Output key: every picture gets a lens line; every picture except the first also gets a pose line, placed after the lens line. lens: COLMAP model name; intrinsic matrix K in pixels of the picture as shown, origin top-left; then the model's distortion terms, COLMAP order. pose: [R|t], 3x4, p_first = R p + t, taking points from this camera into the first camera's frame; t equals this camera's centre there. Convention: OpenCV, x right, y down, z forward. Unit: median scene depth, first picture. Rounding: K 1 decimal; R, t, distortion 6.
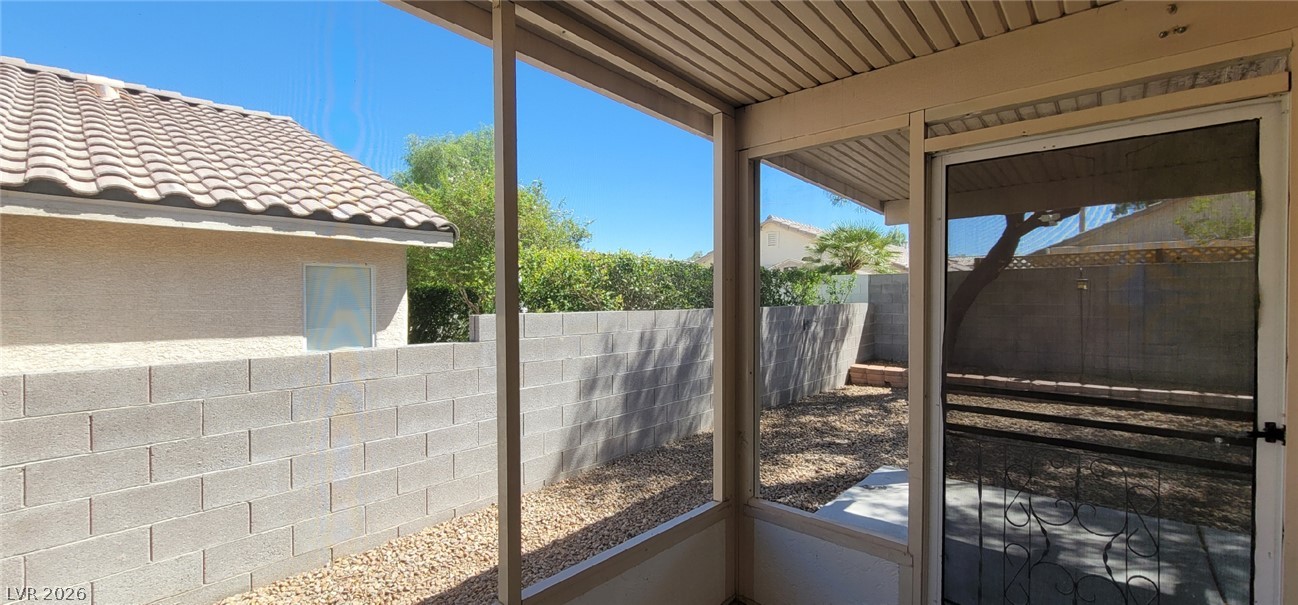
lens RADIAL K [[528.9, 0, 648.3], [0, 528.9, 306.6], [0, 0, 1]] dist [-0.007617, 0.000244]
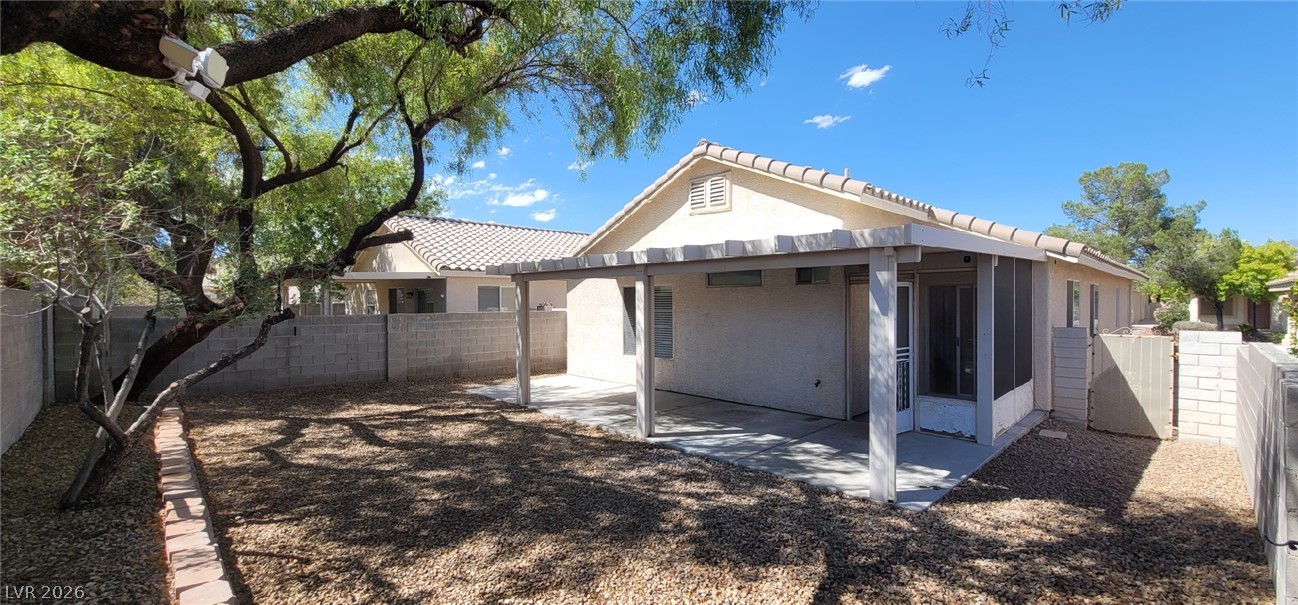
lens RADIAL K [[528.9, 0, 648.3], [0, 528.9, 306.6], [0, 0, 1]] dist [-0.007617, 0.000244]
pose [[-0.995981, 0.014370, 0.088407, 1.037948], [0.016830, 0.999490, 0.027144, -0.127871], [-0.087972, 0.028523, -0.995715, 2.436257]]
